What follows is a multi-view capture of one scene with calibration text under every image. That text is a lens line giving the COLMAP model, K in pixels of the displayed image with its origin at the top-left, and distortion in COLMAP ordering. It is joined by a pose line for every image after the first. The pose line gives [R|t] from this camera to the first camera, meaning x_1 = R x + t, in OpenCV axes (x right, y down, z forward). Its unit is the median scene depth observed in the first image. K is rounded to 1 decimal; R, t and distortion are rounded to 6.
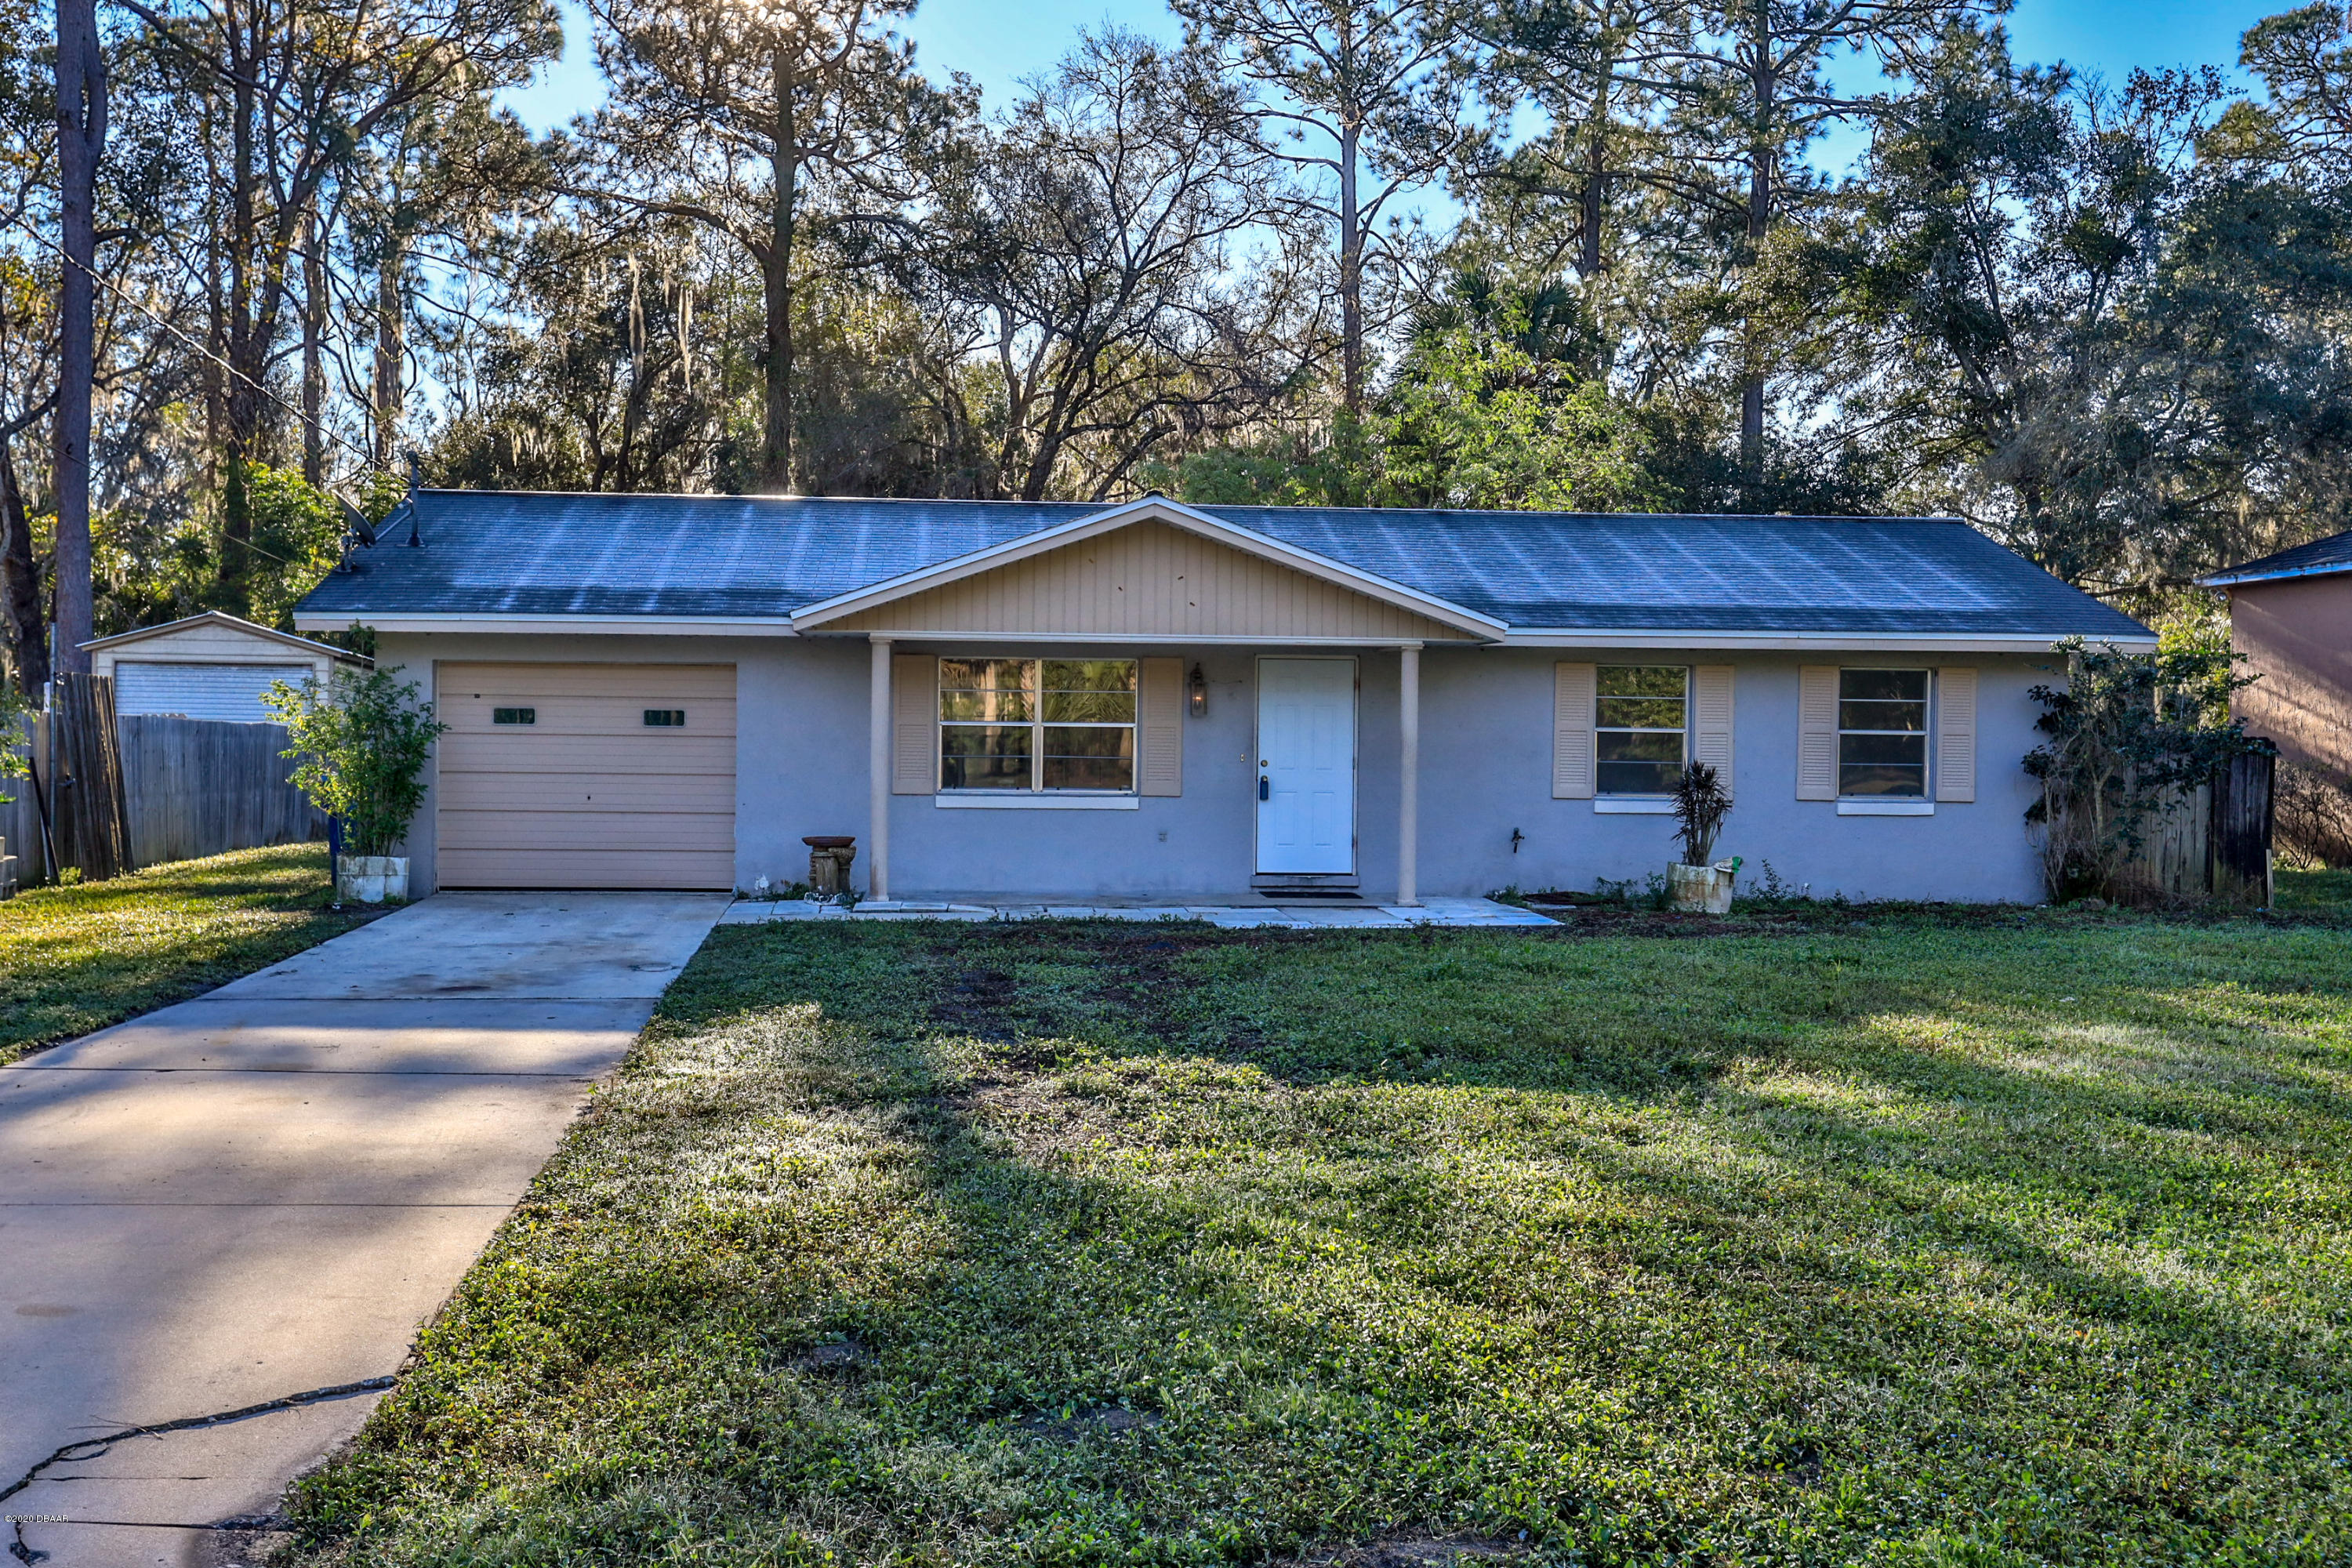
lens RADIAL K [[2355.7, 0, 1176.0], [0, 2355.7, 784.0], [0, 0, 1]] dist [0.003902, 0.000929]
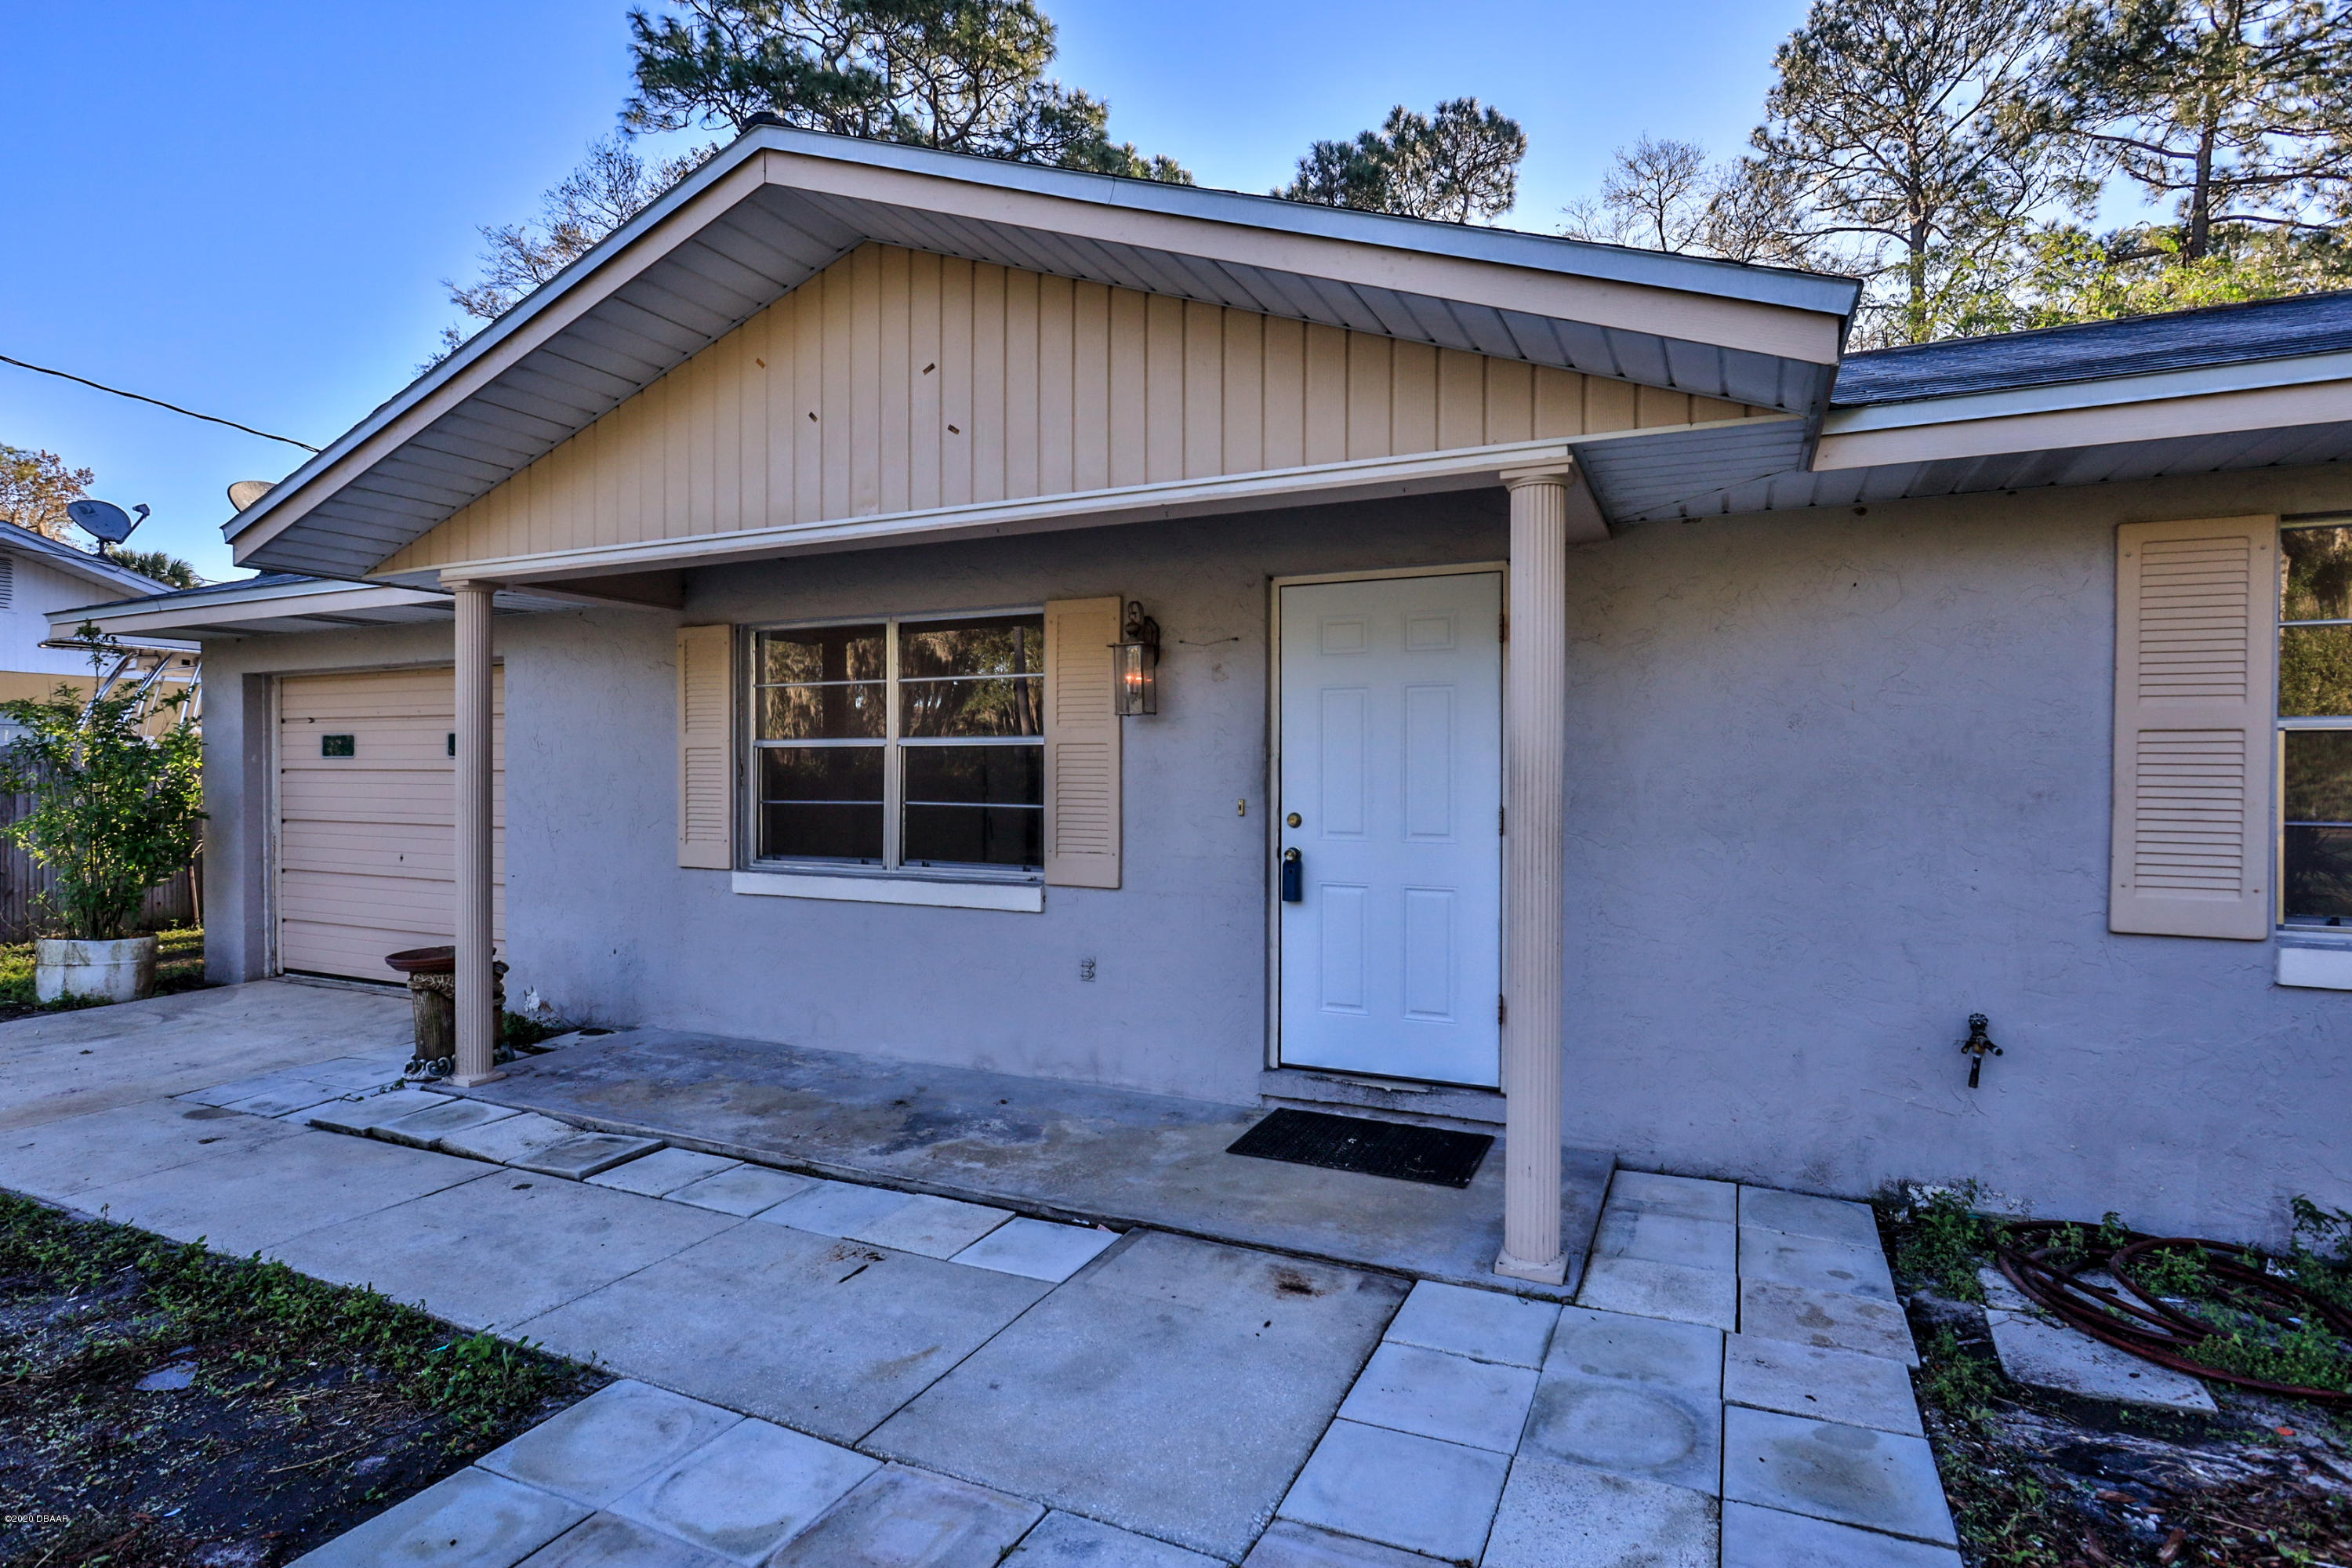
lens RADIAL K [[1214.9, 0, 1169.5], [0, 1214.9, 775.6], [0, 0, 1]] dist [-0.002589, -0.001356]
pose [[0.870132, -0.007735, -0.492757, 0.129743], [0.005135, 0.999965, -0.006629, -0.015693], [0.492791, 0.003238, 0.870142, 0.790731]]
